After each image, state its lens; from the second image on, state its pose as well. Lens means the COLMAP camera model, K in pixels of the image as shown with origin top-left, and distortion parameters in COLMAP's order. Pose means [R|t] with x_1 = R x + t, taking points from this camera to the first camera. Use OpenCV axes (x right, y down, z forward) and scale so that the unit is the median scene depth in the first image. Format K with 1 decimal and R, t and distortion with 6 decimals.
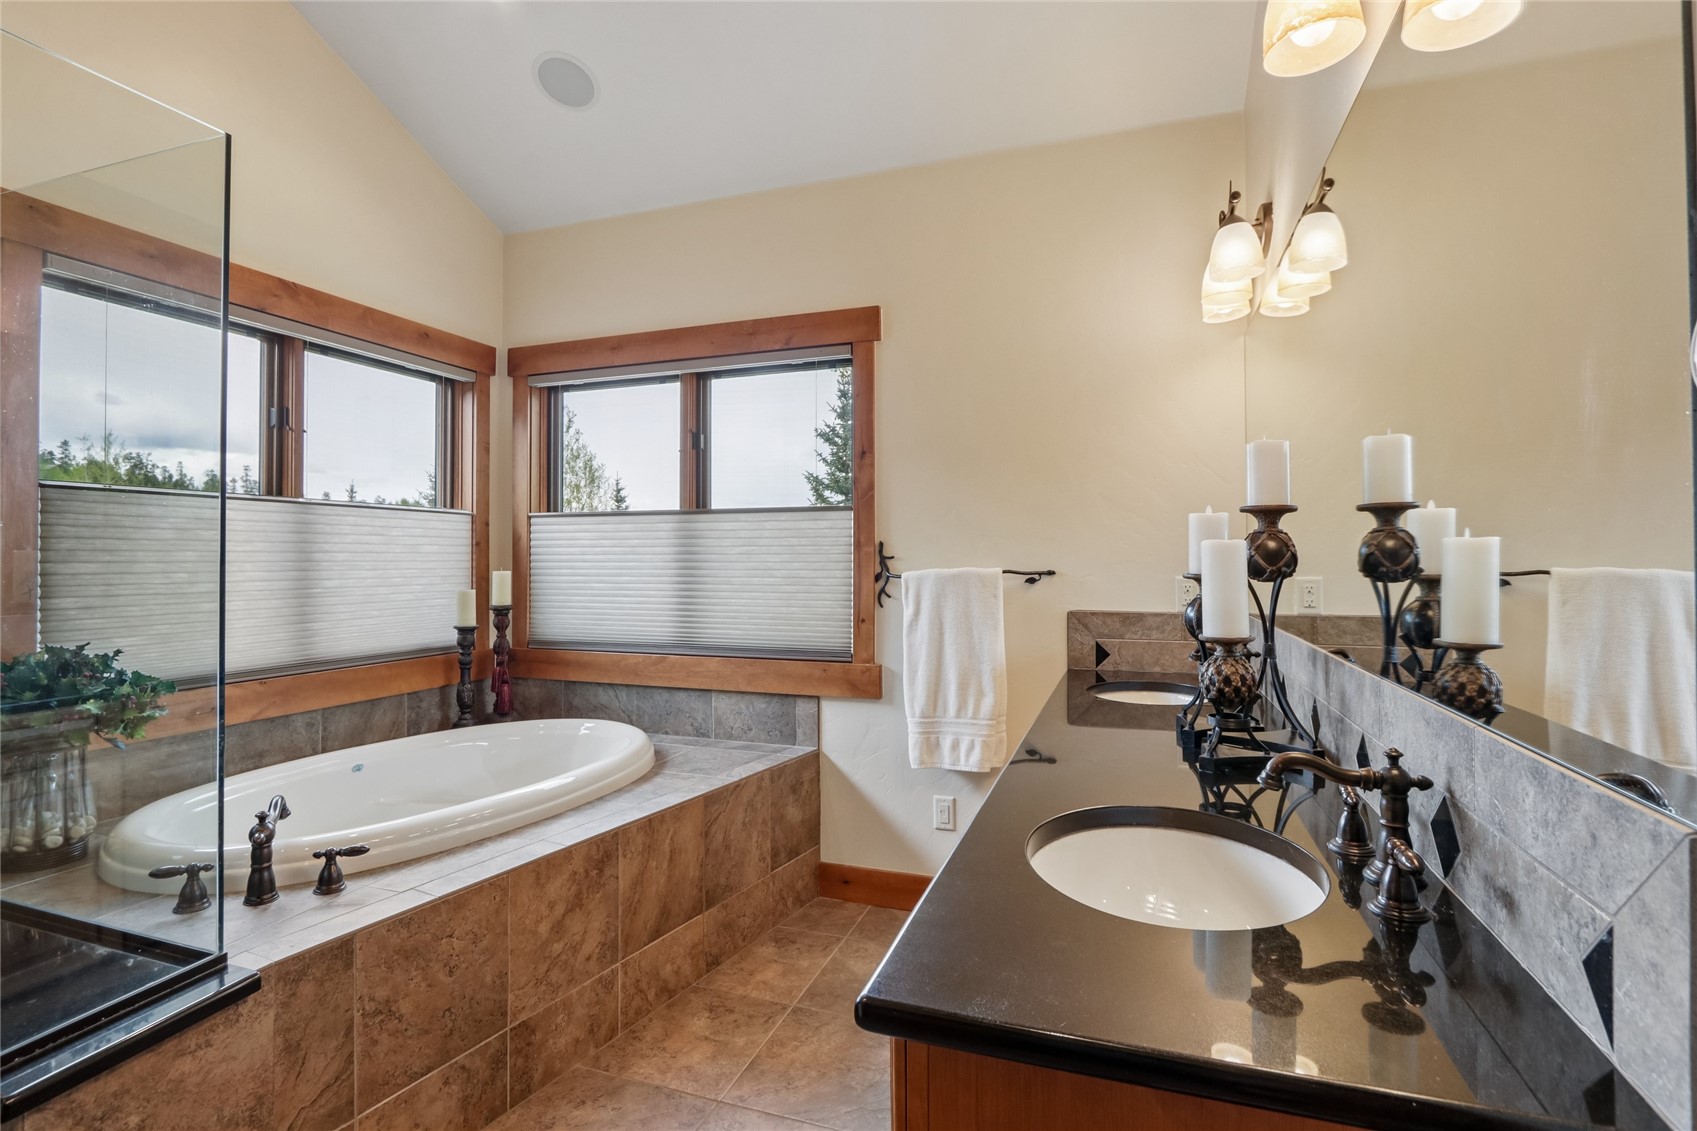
lens RADIAL K [[825.1, 0, 820.1], [0, 825.1, 551.0], [0, 0, 1]] dist [-0.013442, 0.002471]
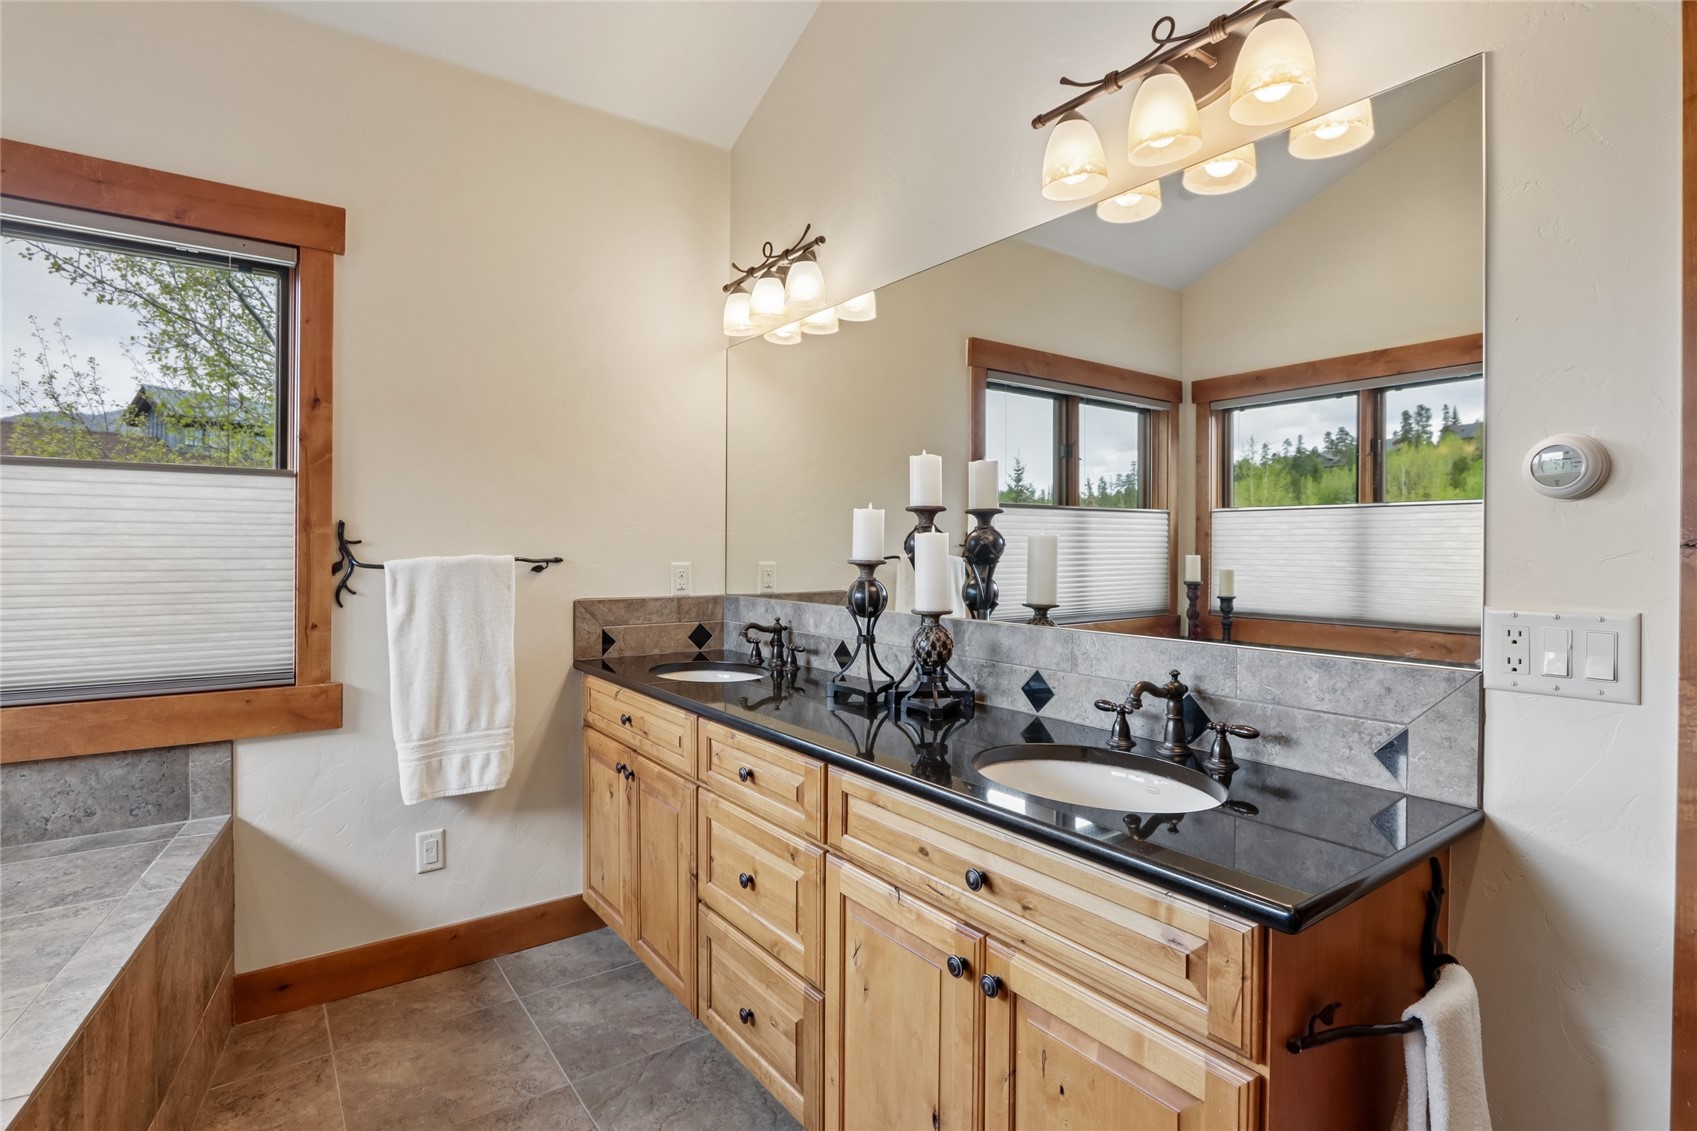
lens RADIAL K [[825.1, 0, 840.7], [0, 825.1, 550.1], [0, 0, 1]] dist [-0.013442, 0.002471]
pose [[0.562520, 0.001500, 0.826782, -0.302558], [-0.015065, 0.999851, 0.008436, 0.002161], [-0.826646, -0.017201, 0.562459, 0.200683]]
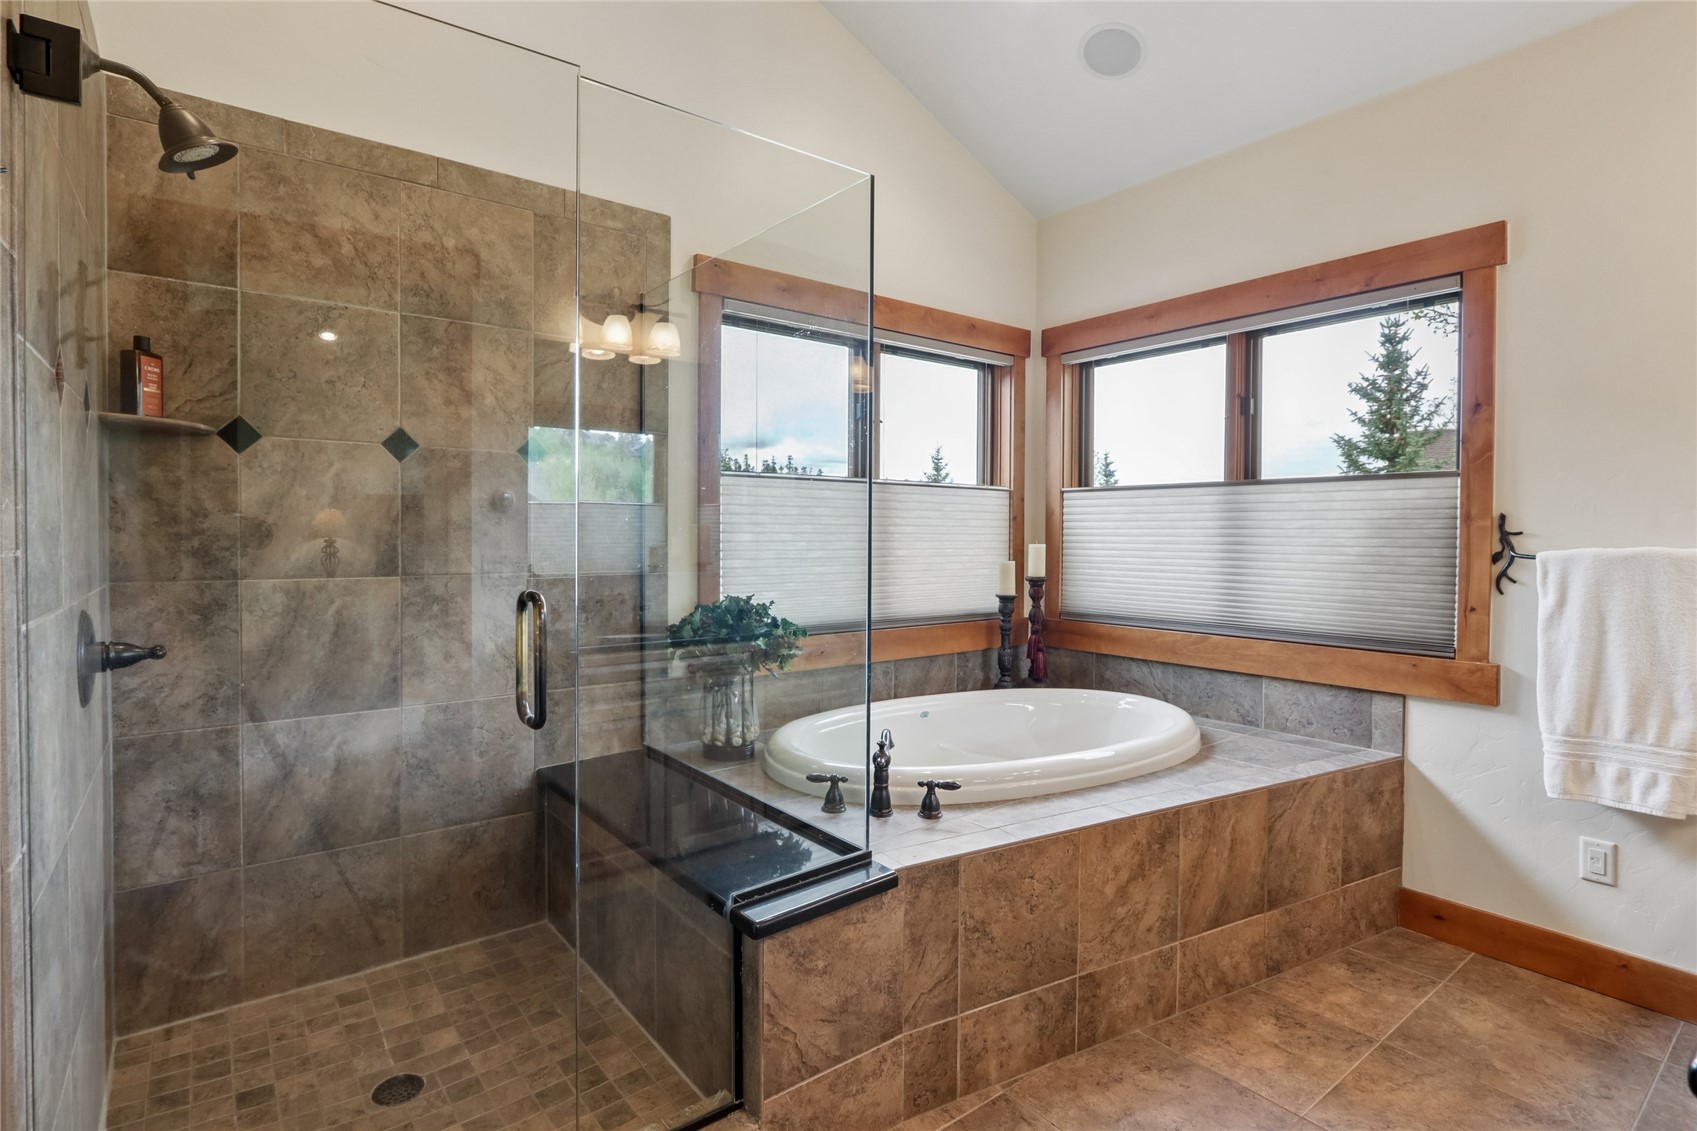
lens RADIAL K [[825.1, 0, 837.2], [0, 825.1, 548.8], [0, 0, 1]] dist [-0.013442, 0.002471]
pose [[0.849128, 0.015807, -0.527951, -0.057995], [-0.001700, 0.999629, 0.027193, 0.002421], [0.528185, -0.022193, 0.848839, -0.030773]]
